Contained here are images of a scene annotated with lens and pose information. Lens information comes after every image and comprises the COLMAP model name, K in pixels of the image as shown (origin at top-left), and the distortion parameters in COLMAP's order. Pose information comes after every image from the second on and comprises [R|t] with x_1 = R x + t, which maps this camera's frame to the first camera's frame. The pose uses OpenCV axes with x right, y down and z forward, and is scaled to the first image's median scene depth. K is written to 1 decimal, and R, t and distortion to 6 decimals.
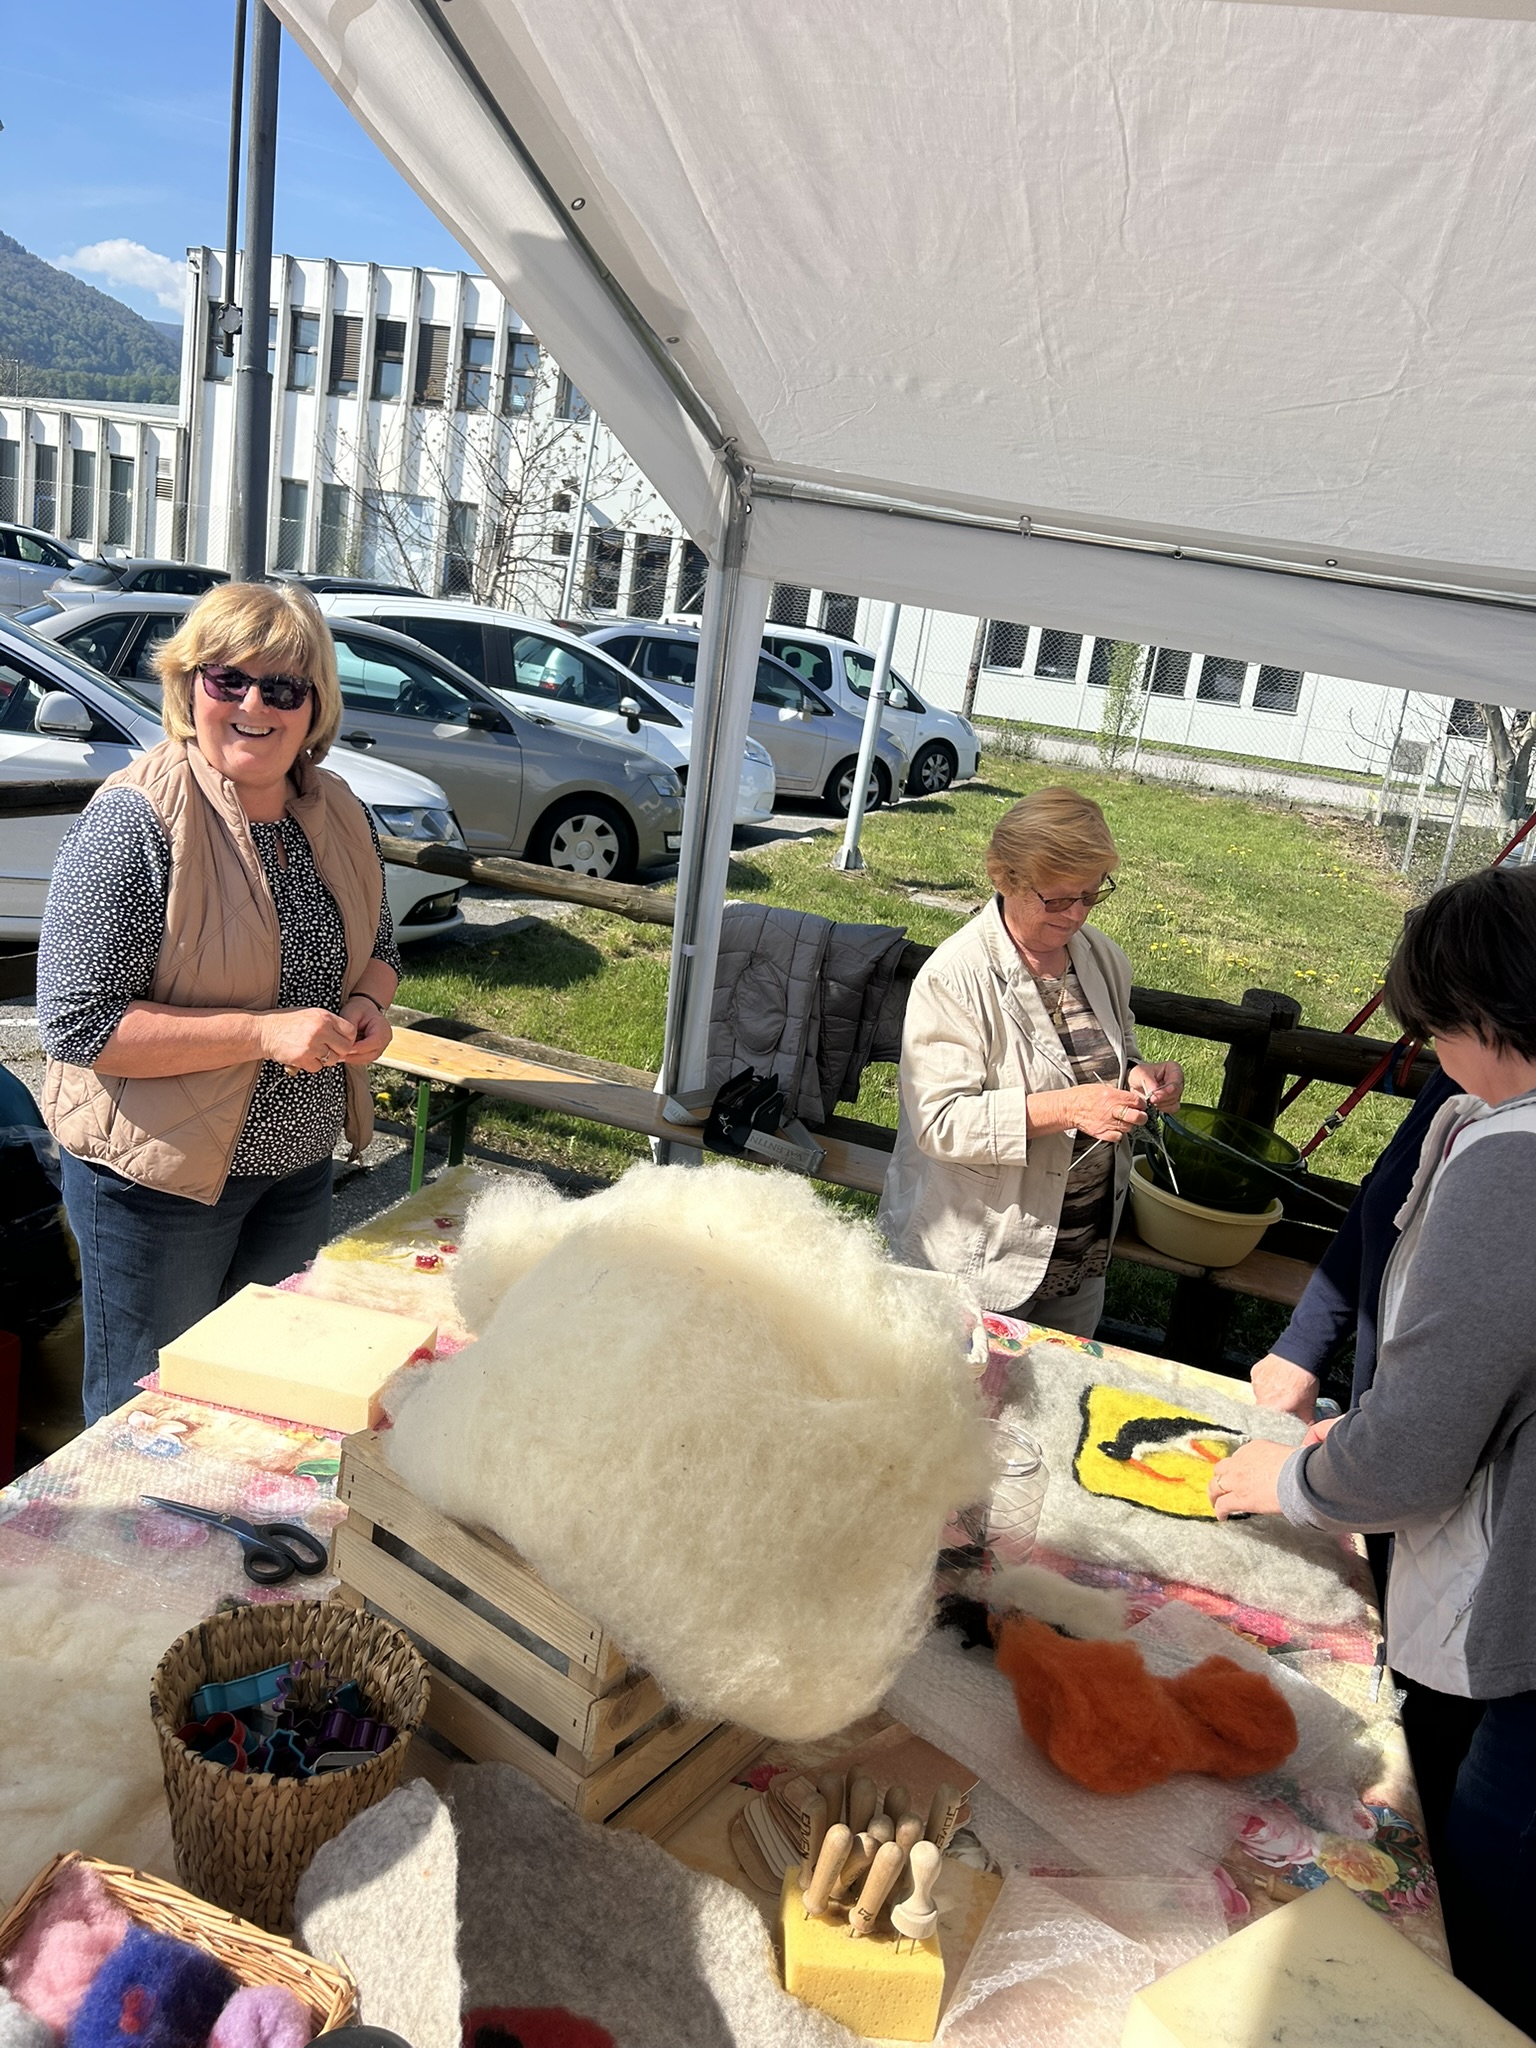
lens RADIAL K [[1524.8, 0, 769.0], [0, 1524.8, 995.4], [0, 0, 1]] dist [-0.004511, 0.000092]
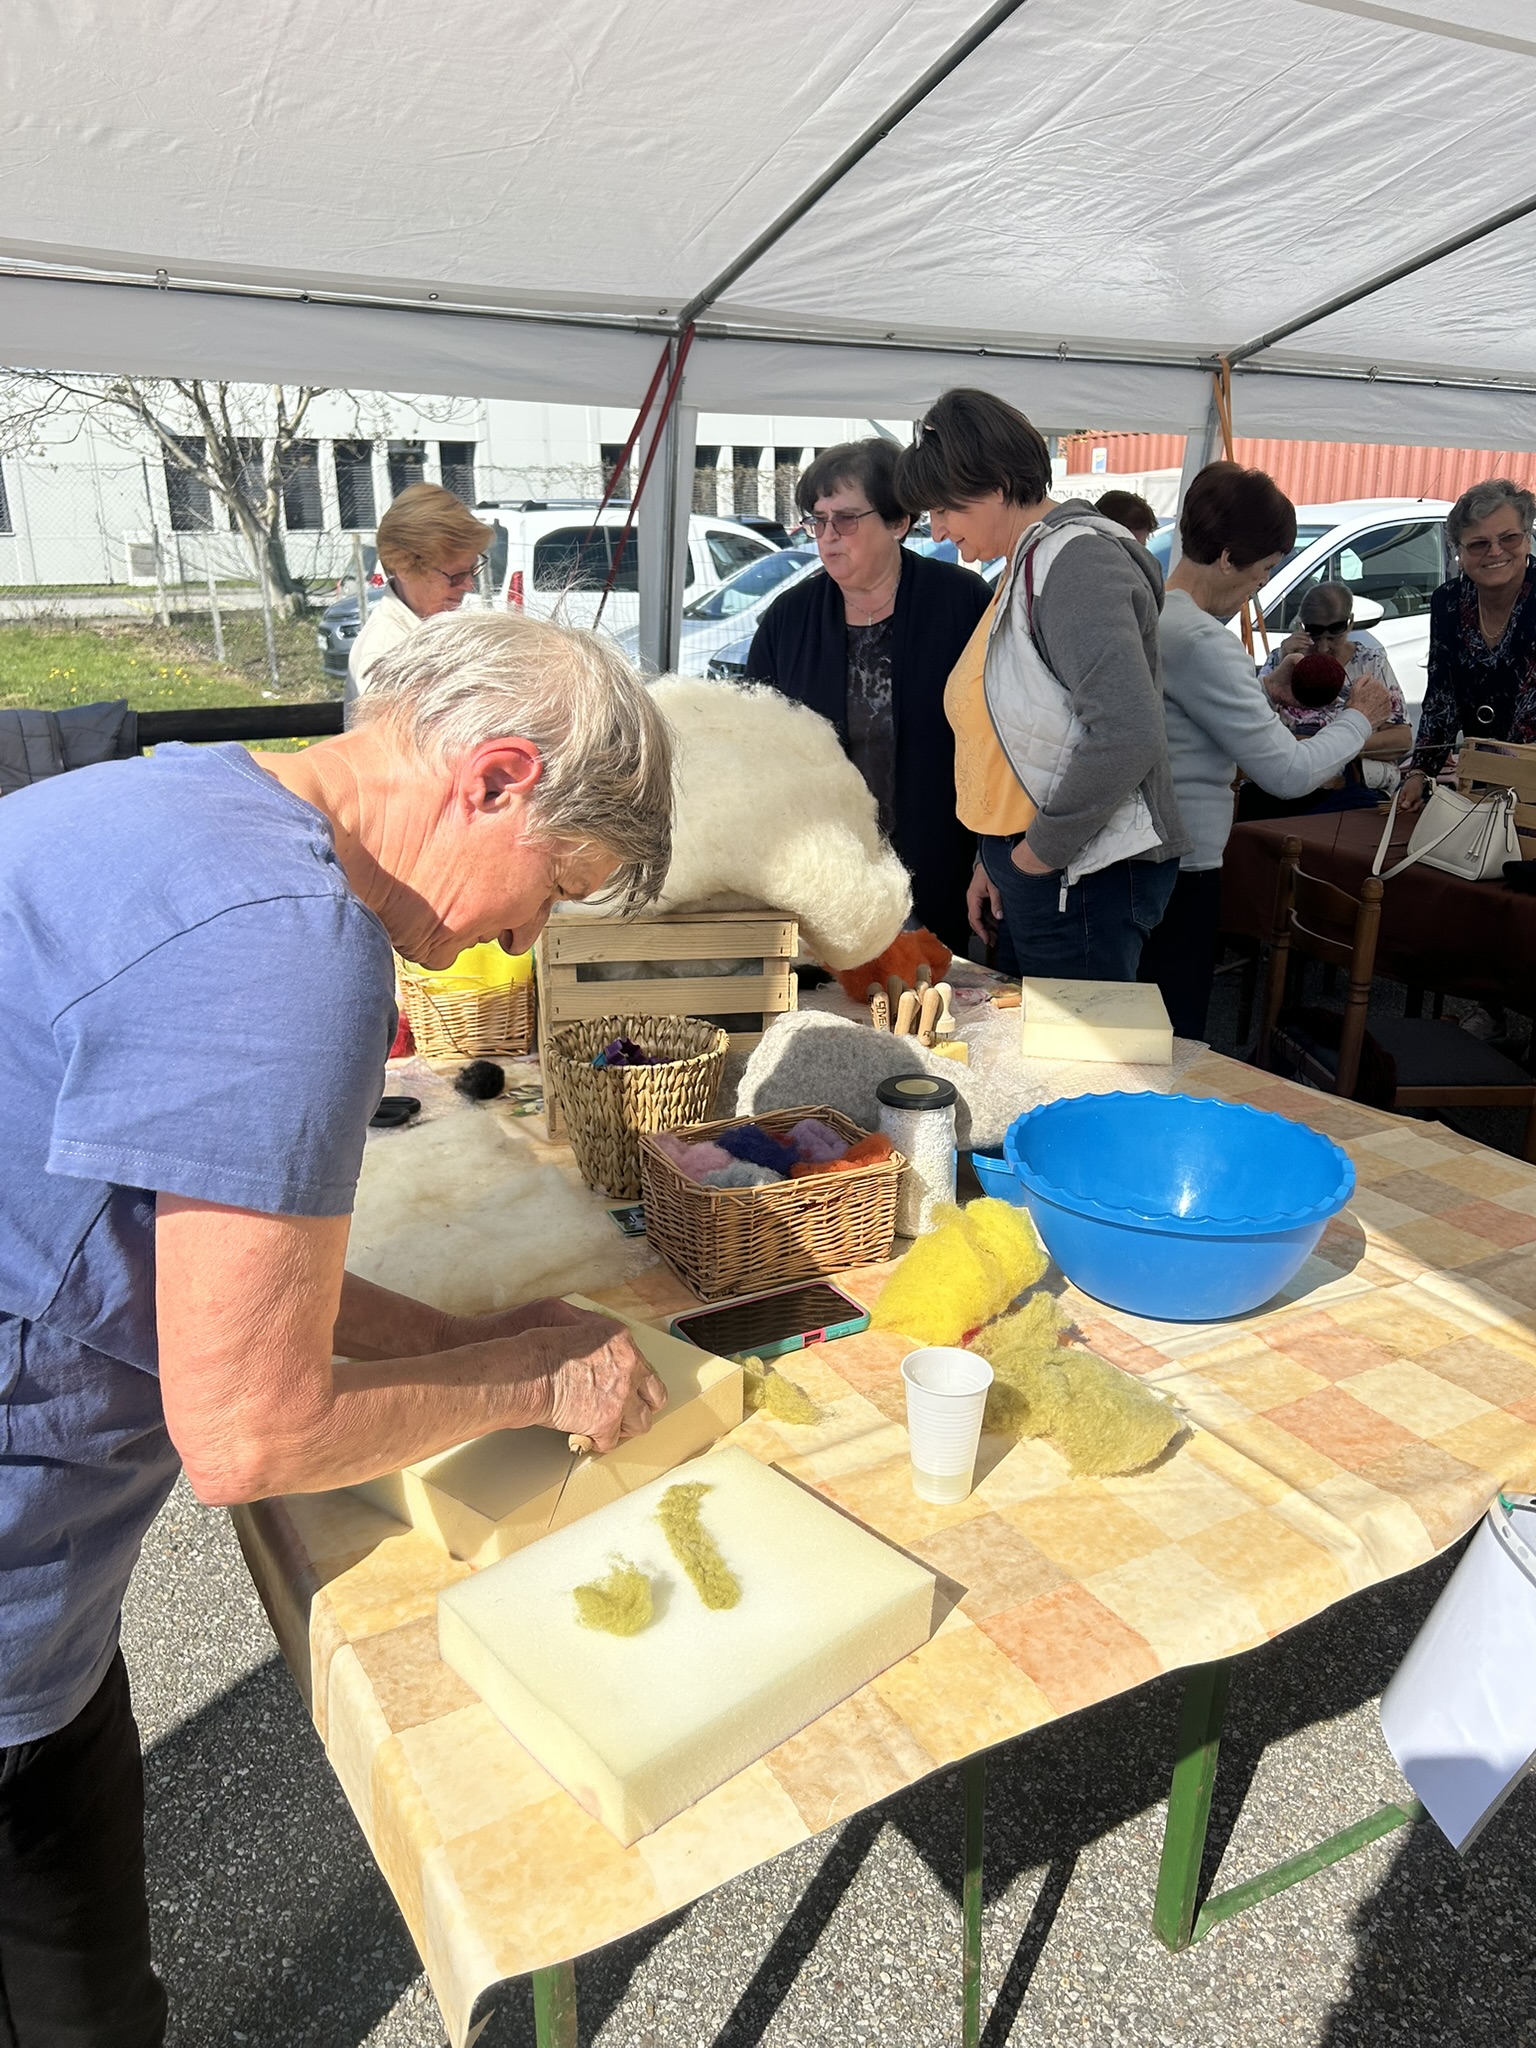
lens RADIAL K [[1528.1, 0, 768.0], [0, 1528.1, 1024.0], [0, 0, 1]] dist [0.042046, -0.067484]
pose [[0.683183, -0.354411, 0.638478, -0.511588], [0.269990, 0.934966, 0.230094, 0.055031], [-0.678503, 0.015187, 0.734441, -0.080438]]
